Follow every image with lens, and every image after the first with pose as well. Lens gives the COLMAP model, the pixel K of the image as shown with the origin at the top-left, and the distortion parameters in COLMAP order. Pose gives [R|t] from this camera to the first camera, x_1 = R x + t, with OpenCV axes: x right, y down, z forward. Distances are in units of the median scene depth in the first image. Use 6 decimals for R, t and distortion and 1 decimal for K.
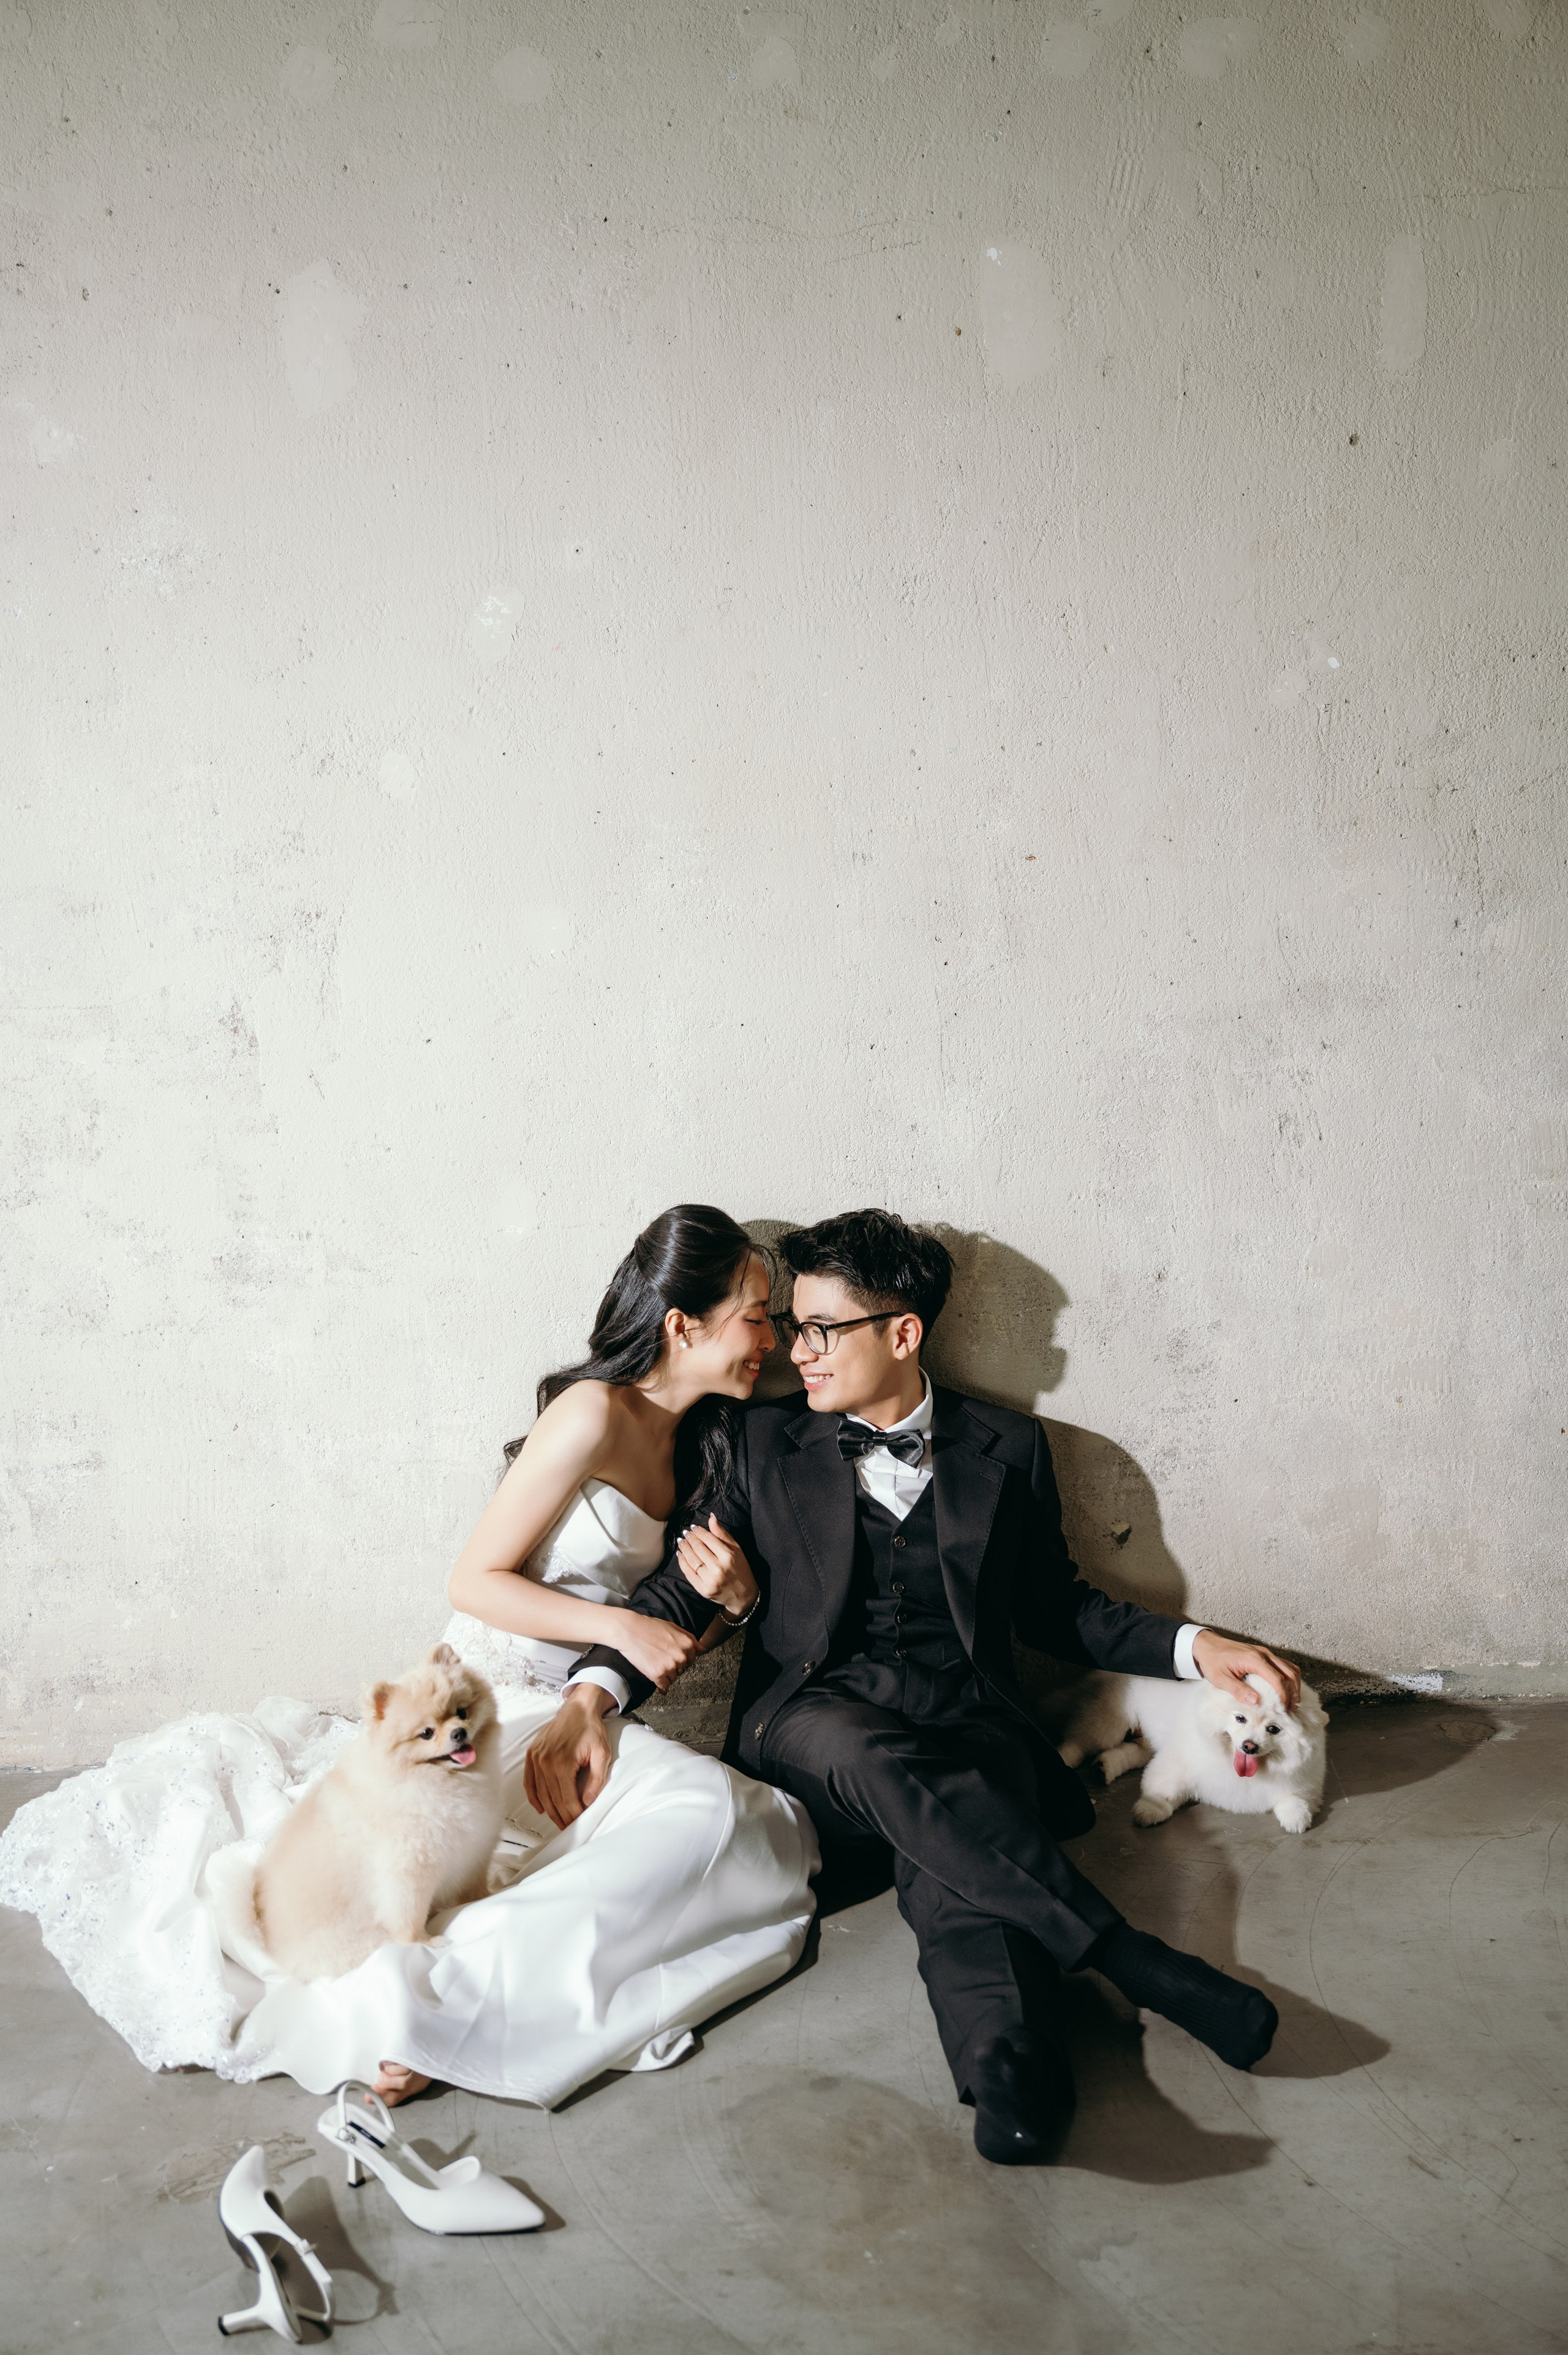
lens RADIAL K [[2592.6, 0, 800.2], [0, 2592.6, 1167.4], [0, 0, 1]] dist [0.003005, 0.000000]
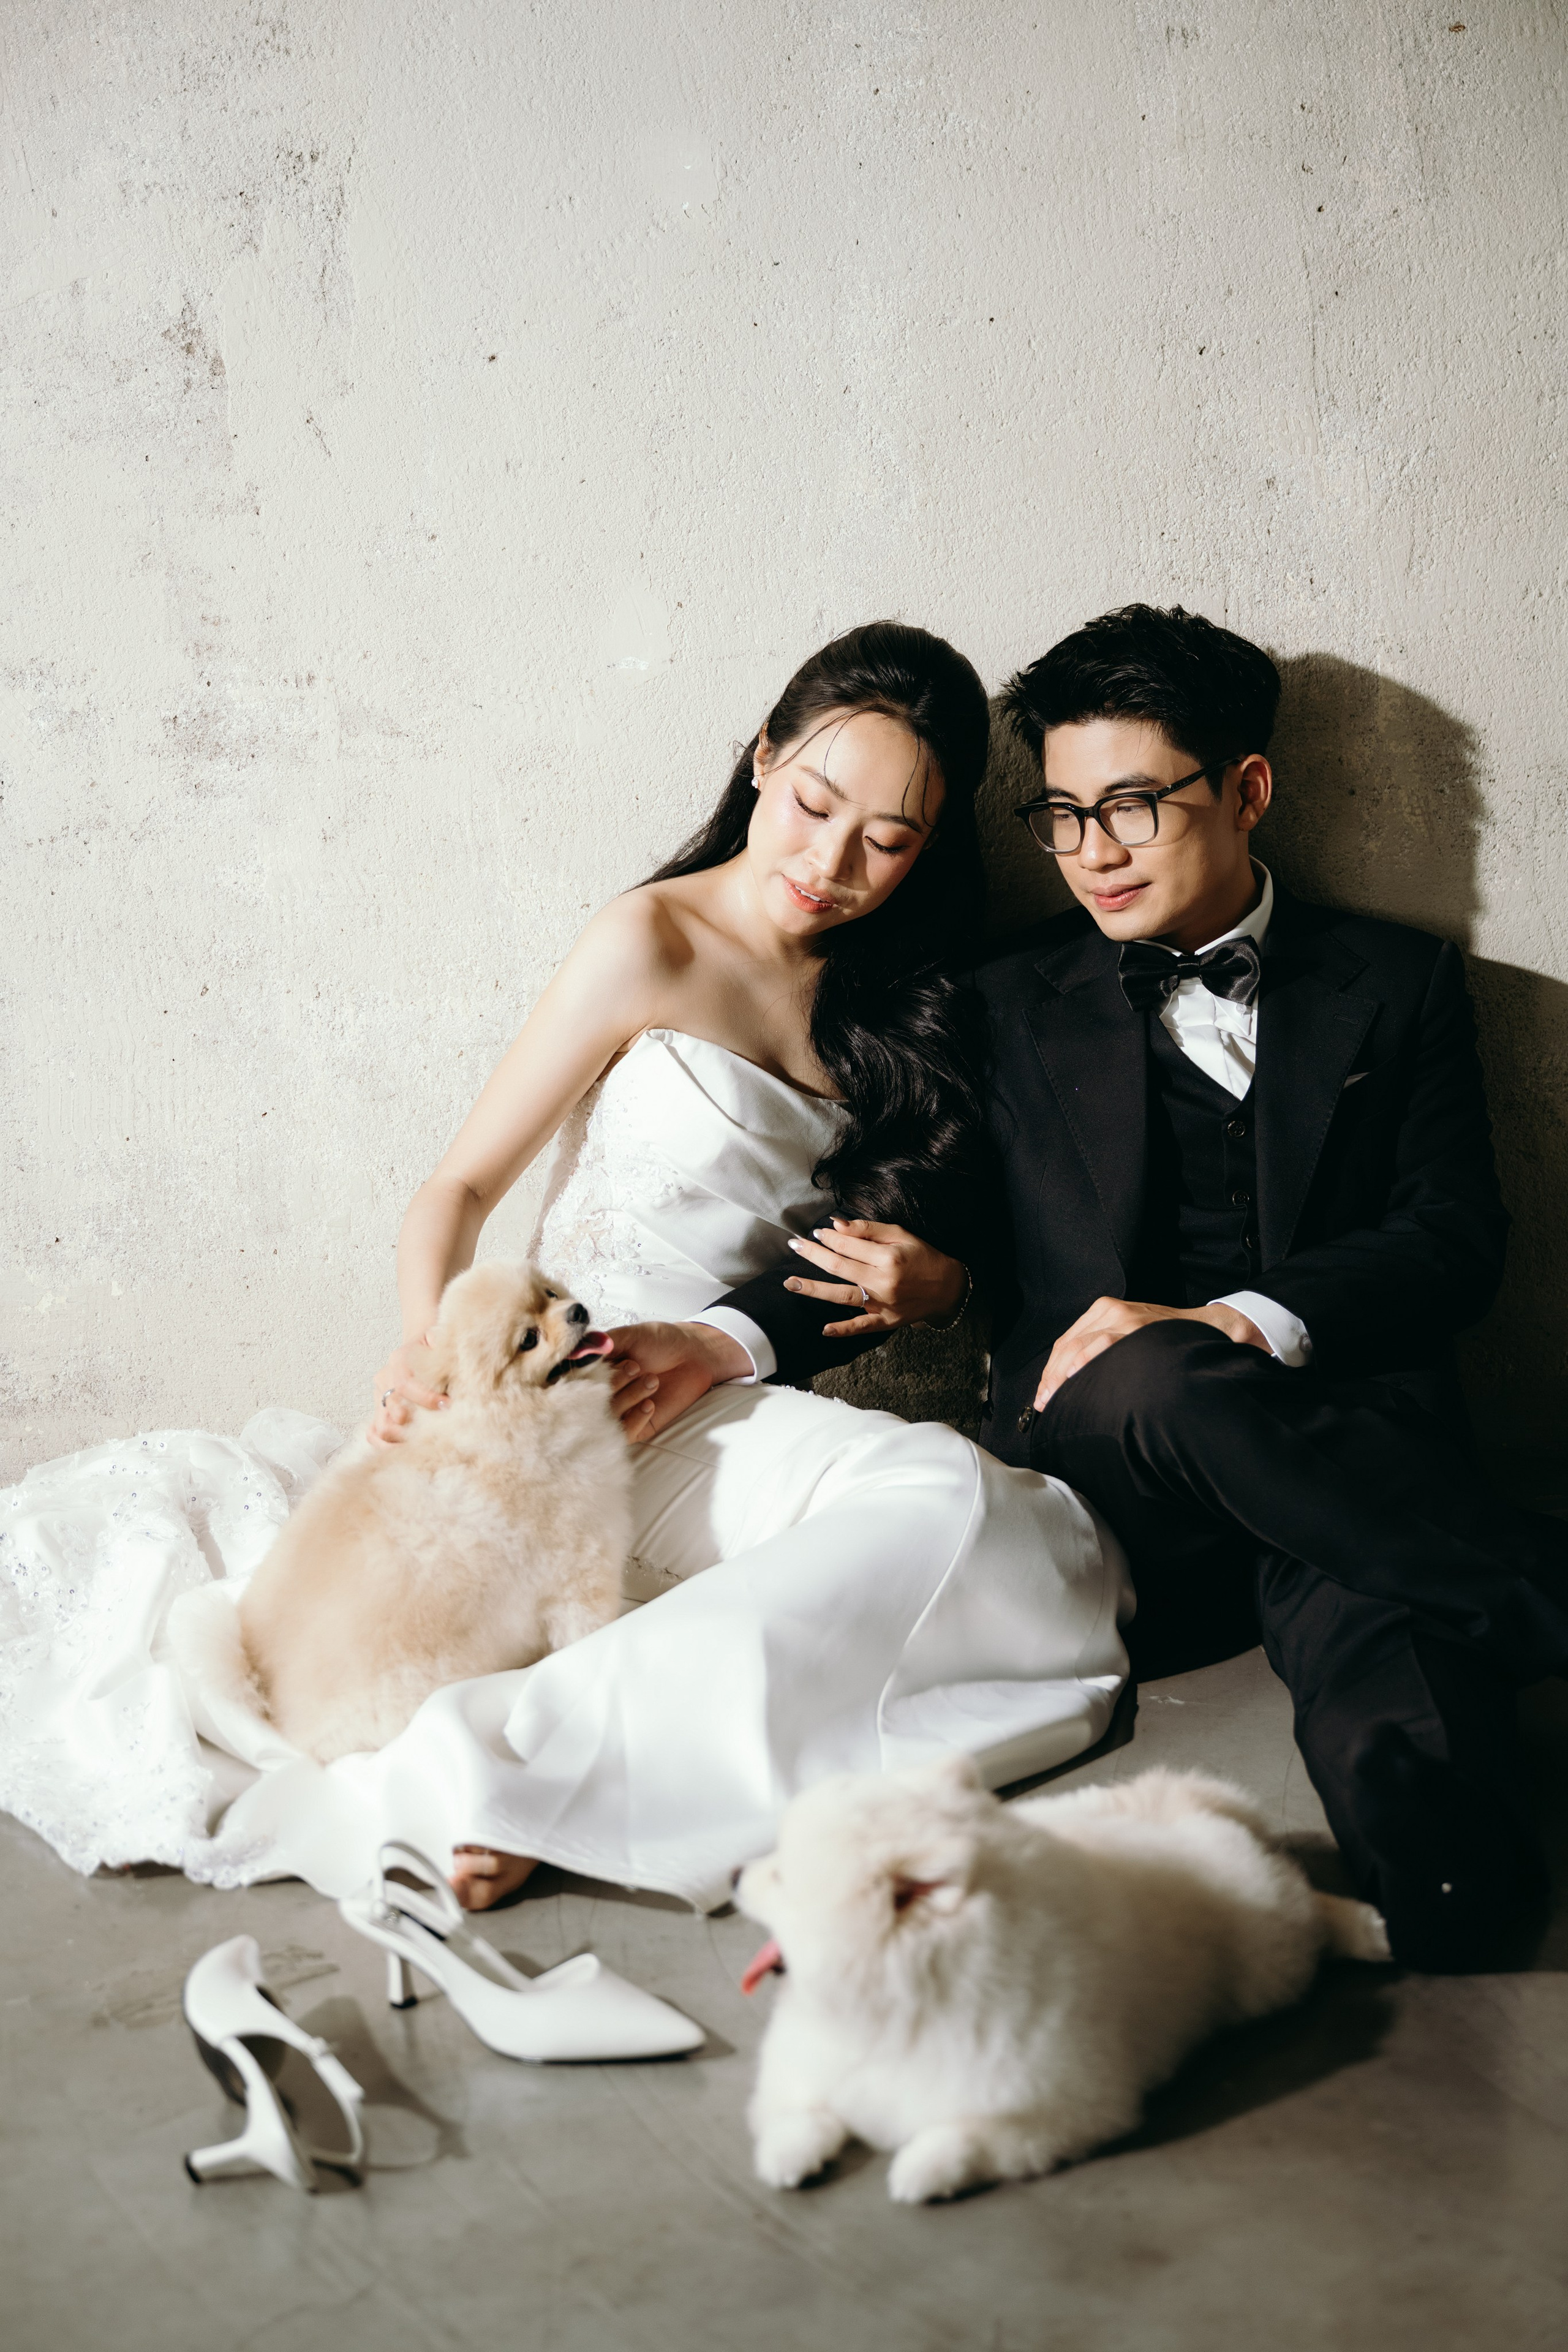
lens RADIAL K [[3878.7, 0, 795.5], [0, 3878.7, 1228.4], [0, 0, 1]] dist [0.003807, 0.000000]
pose [[0.997275, -0.012767, -0.072662, -0.004457], [0.015807, 0.999017, 0.041412, 0.124889], [0.072062, -0.042447, 0.996496, 0.059652]]
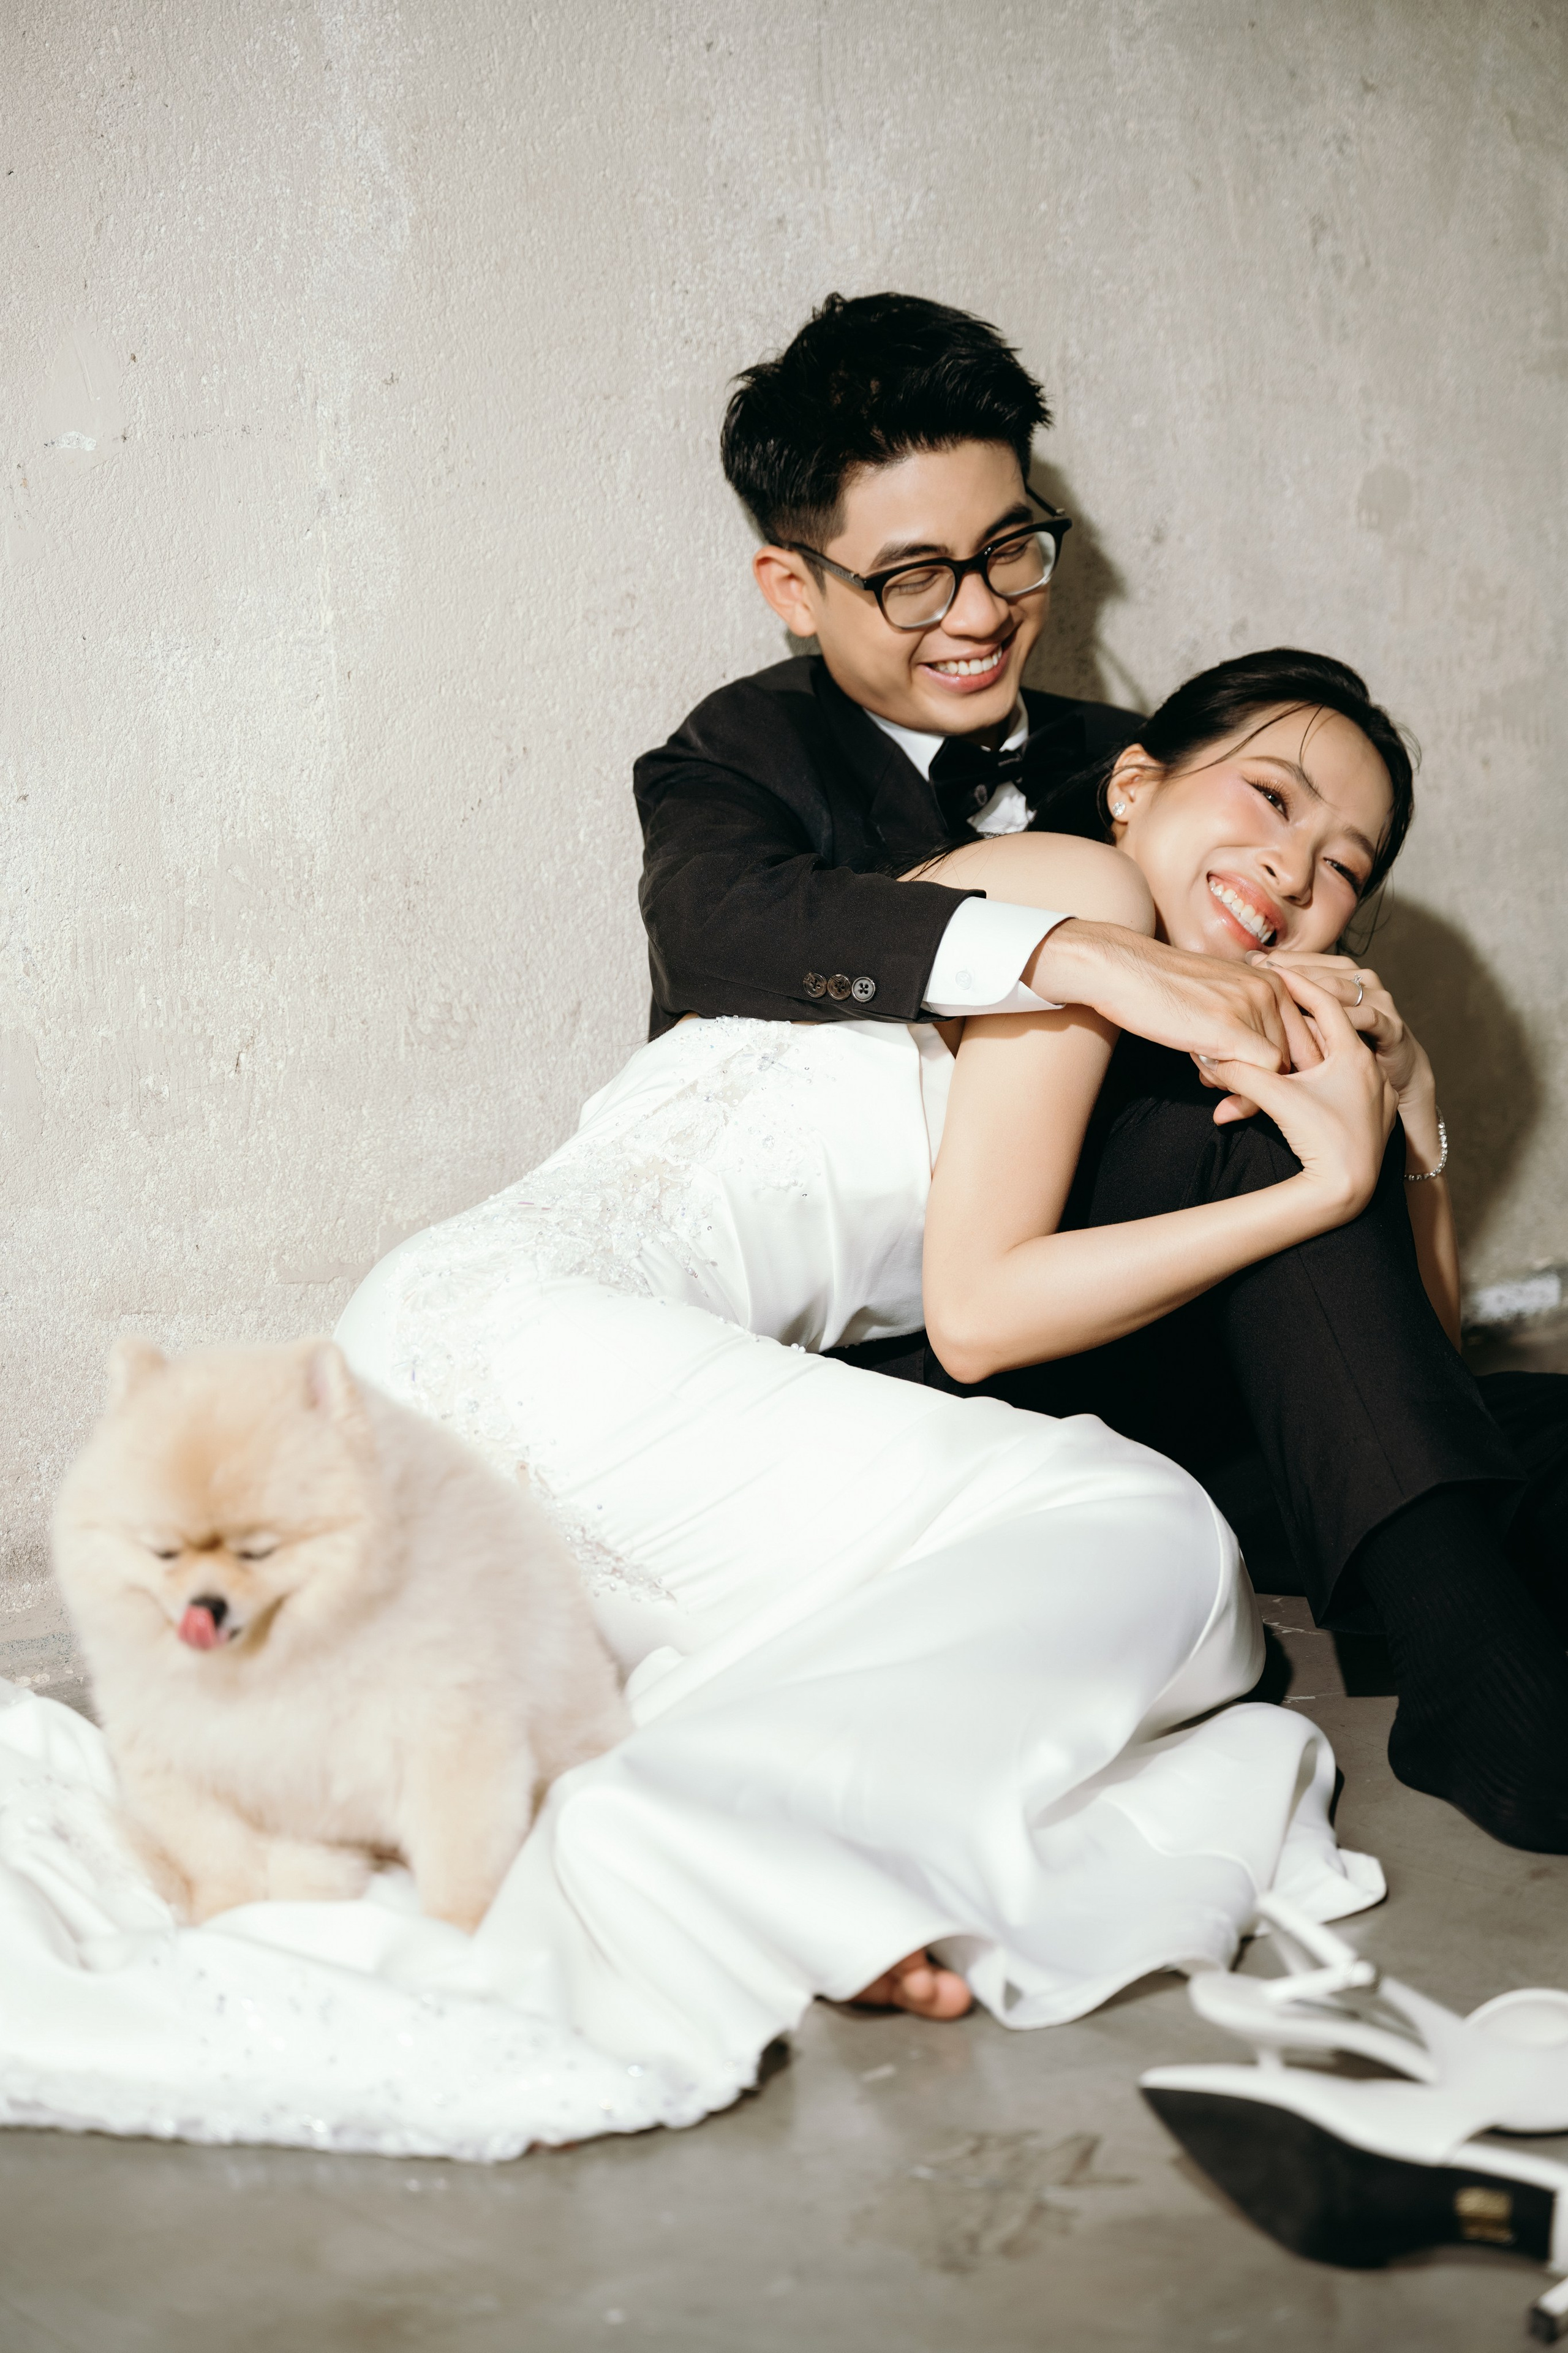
lens RADIAL K [[4541.3, 0, 772.3], [0, 4541.3, 1176.5], [0, 0, 1]] dist [-0.038729, 0.000000]
pose [[0.800044, -0.108550, 0.590039, -0.486616], [0.144881, 0.989344, -0.014437, 0.176560], [-0.582184, 0.097036, 0.807246, 0.339273]]
